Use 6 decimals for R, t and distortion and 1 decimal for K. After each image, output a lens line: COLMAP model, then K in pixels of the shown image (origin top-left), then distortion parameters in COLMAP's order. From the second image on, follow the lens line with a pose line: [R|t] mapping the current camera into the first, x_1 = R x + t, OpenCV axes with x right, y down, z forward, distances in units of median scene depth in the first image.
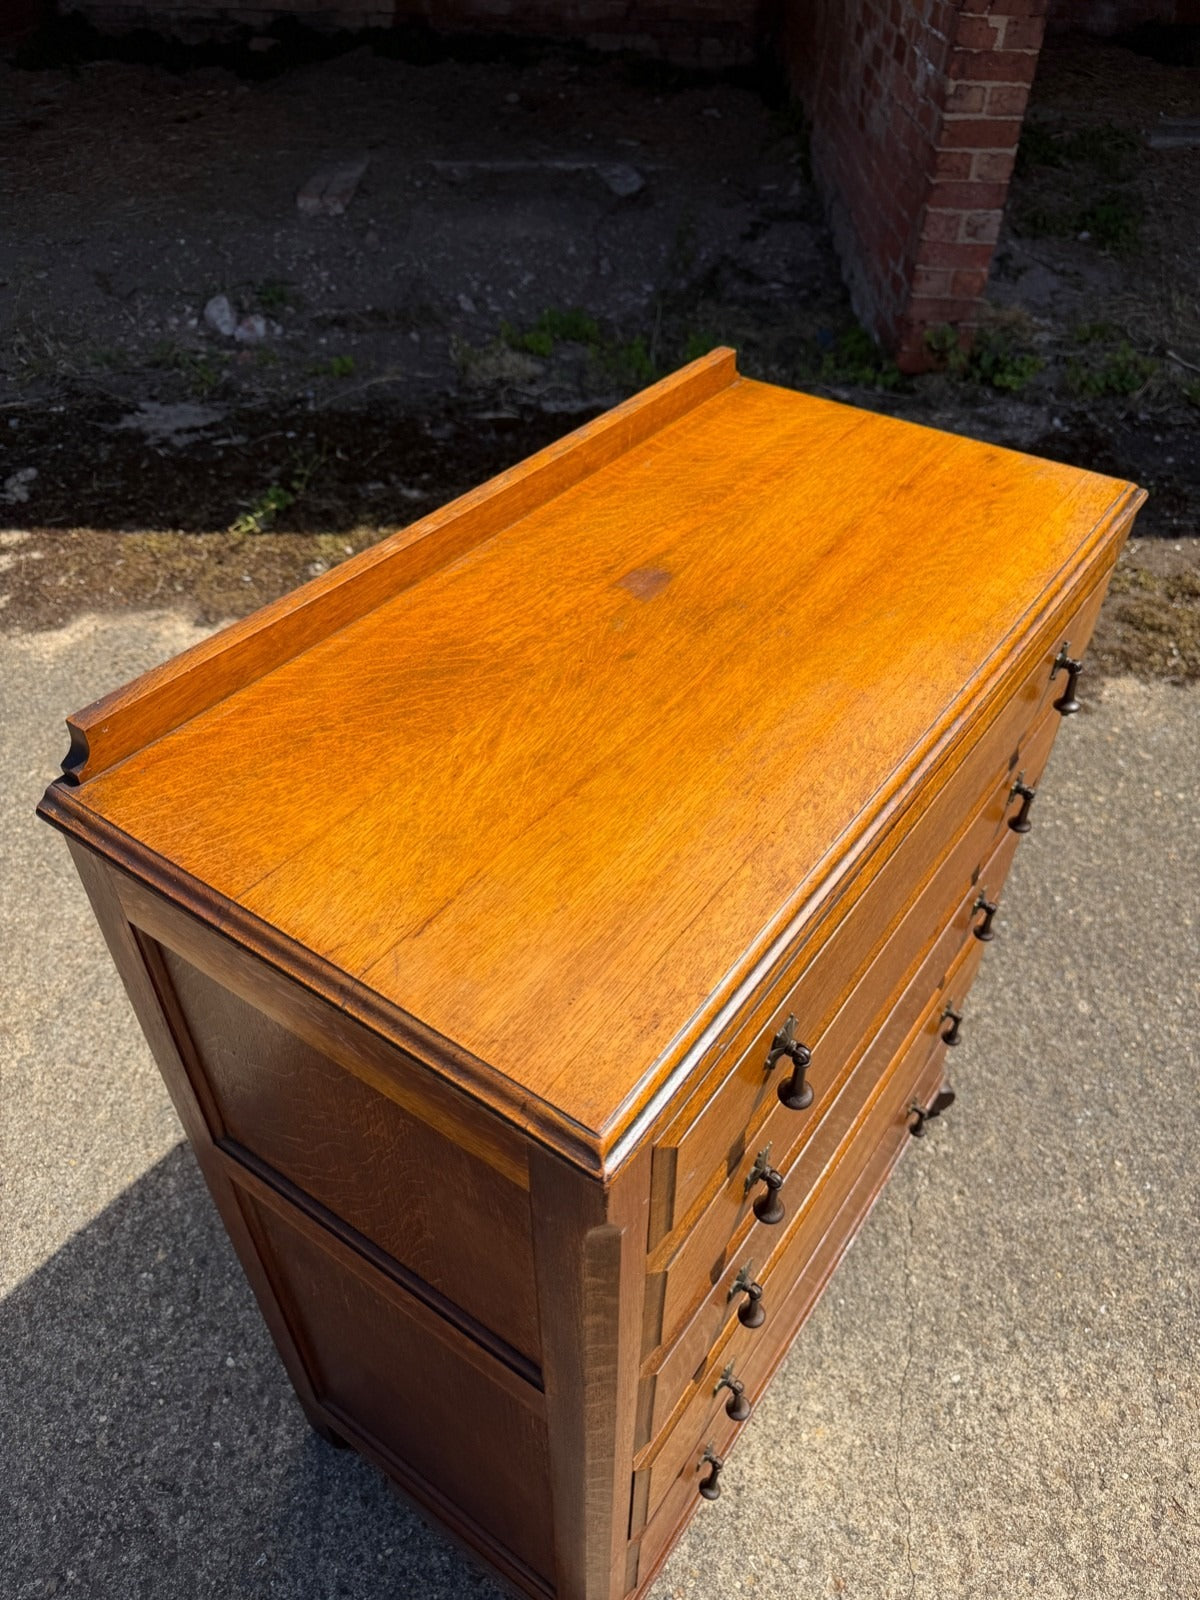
lens RADIAL K [[1154.5, 0, 600.2], [0, 1154.5, 797.7], [0, 0, 1]] dist [-0.000969, -0.005406]
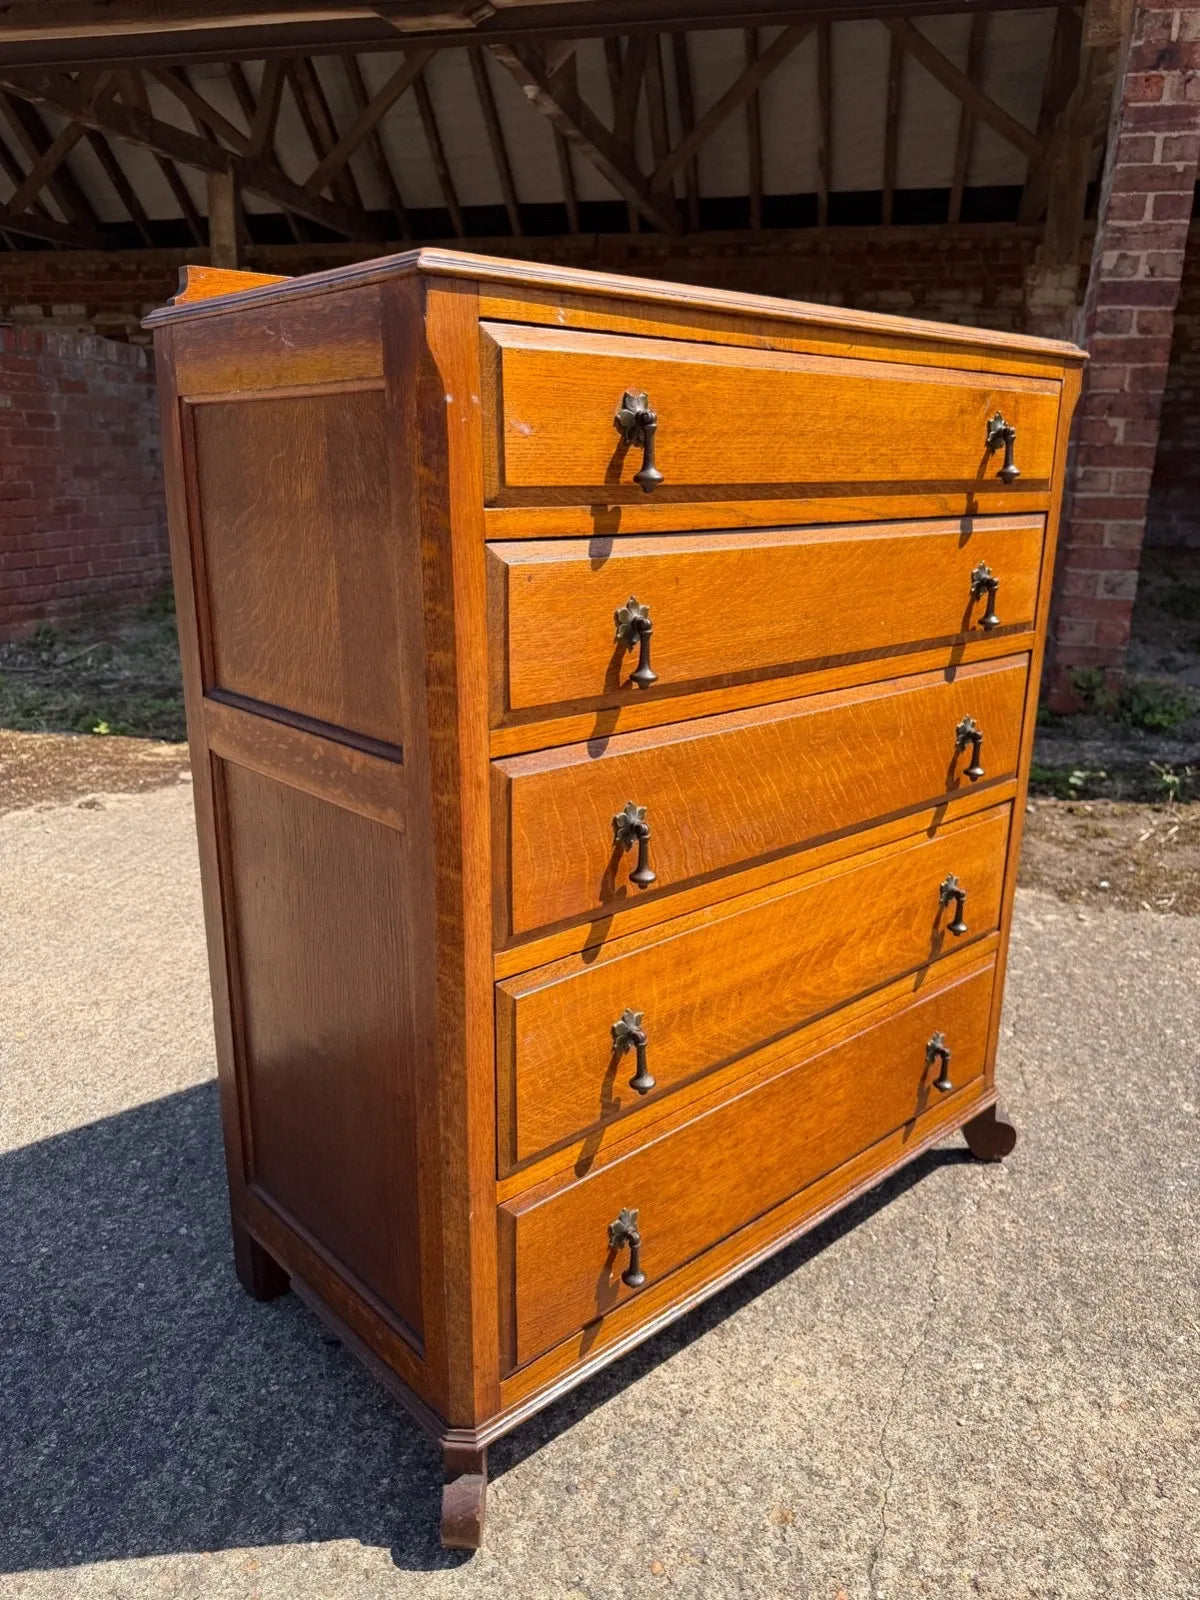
lens RADIAL K [[1148.8, 0, 591.8], [0, 1148.8, 791.7], [0, 0, 1]] dist [-0.001553, -0.003845]
pose [[0.975503, 0.061537, -0.211204, 0.179493], [-0.147126, 0.896267, -0.418401, 0.494524], [0.163548, 0.439225, 0.883365, 0.057851]]
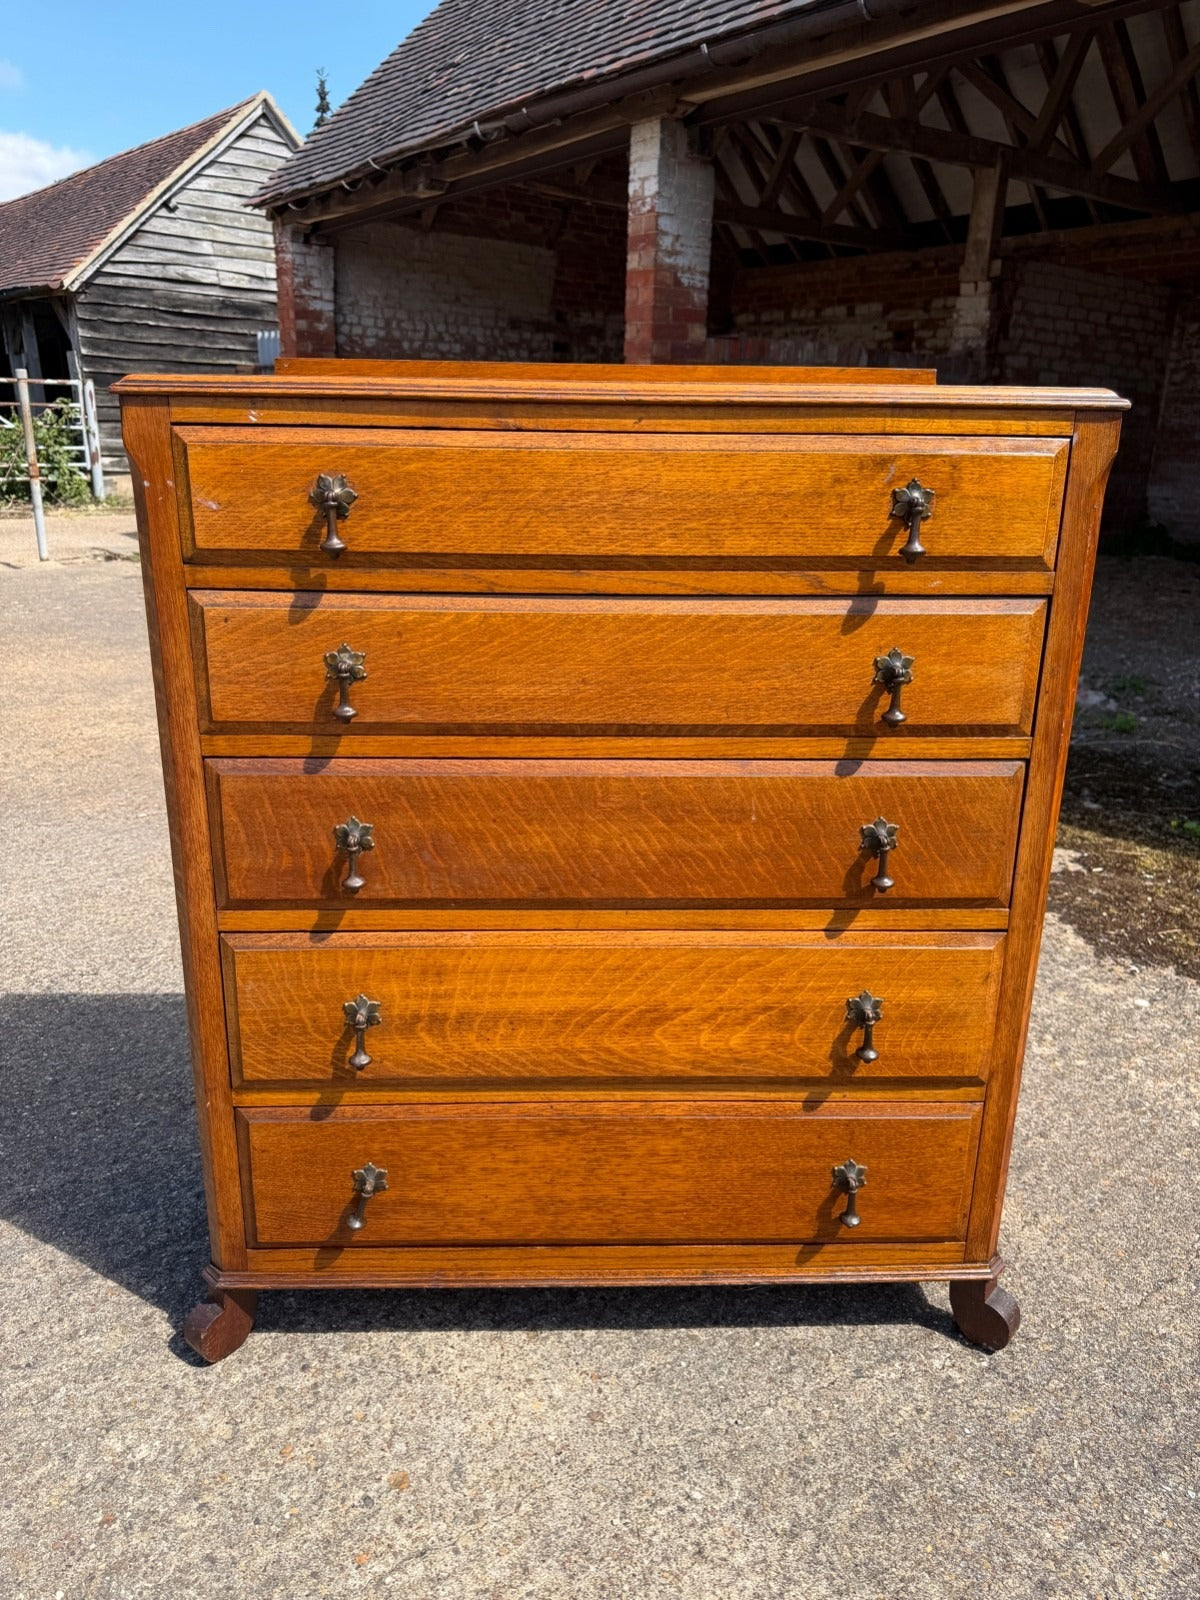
lens RADIAL K [[1143.3, 0, 594.0], [0, 1143.3, 789.8], [0, 0, 1]] dist [0.002451, -0.006505]
pose [[0.607373, 0.238659, -0.757721, 0.695195], [-0.536148, 0.826973, -0.169294, 0.268287], [0.586211, 0.509075, 0.630237, 0.232278]]
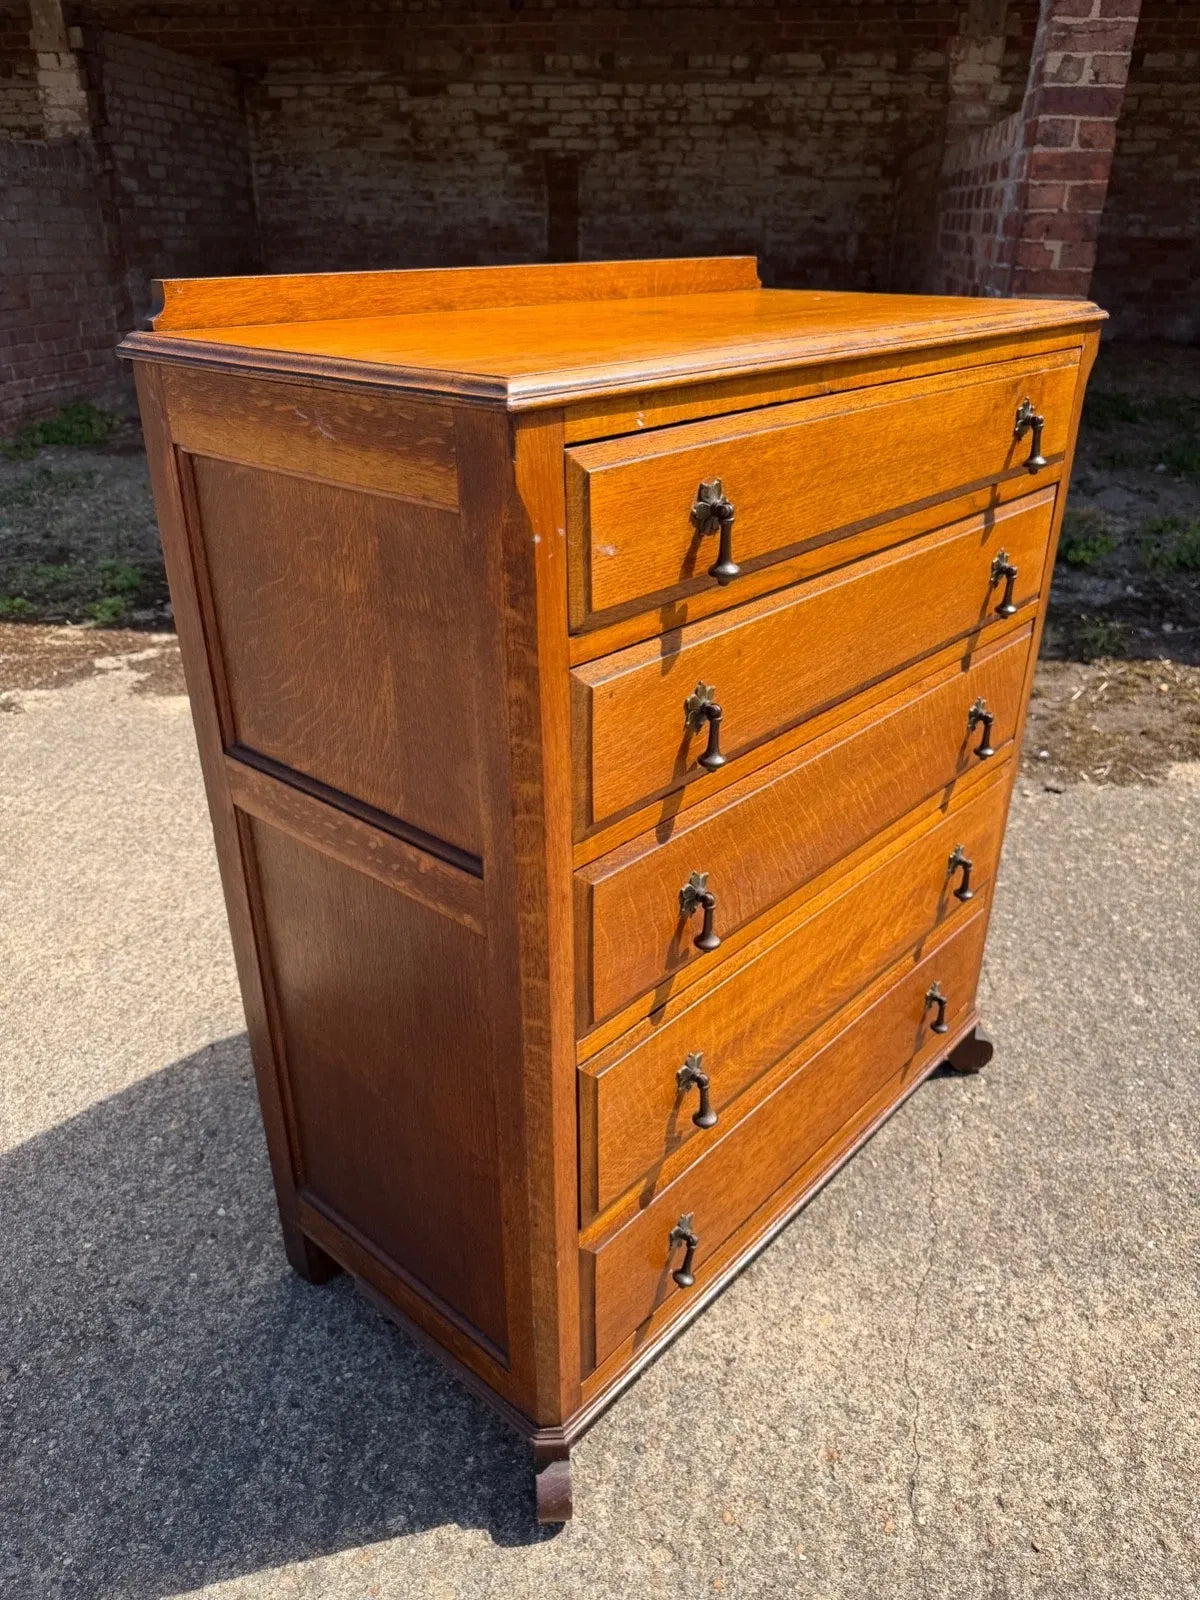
lens RADIAL K [[1149.9, 0, 600.0], [0, 1149.9, 800.0], [0, 0, 1]] dist [-0.001719, -0.003621]
pose [[0.993285, 0.043811, -0.107073, 0.085827], [-0.069784, 0.965082, -0.252481, 0.363088], [0.092273, 0.258257, 0.961659, -0.001621]]
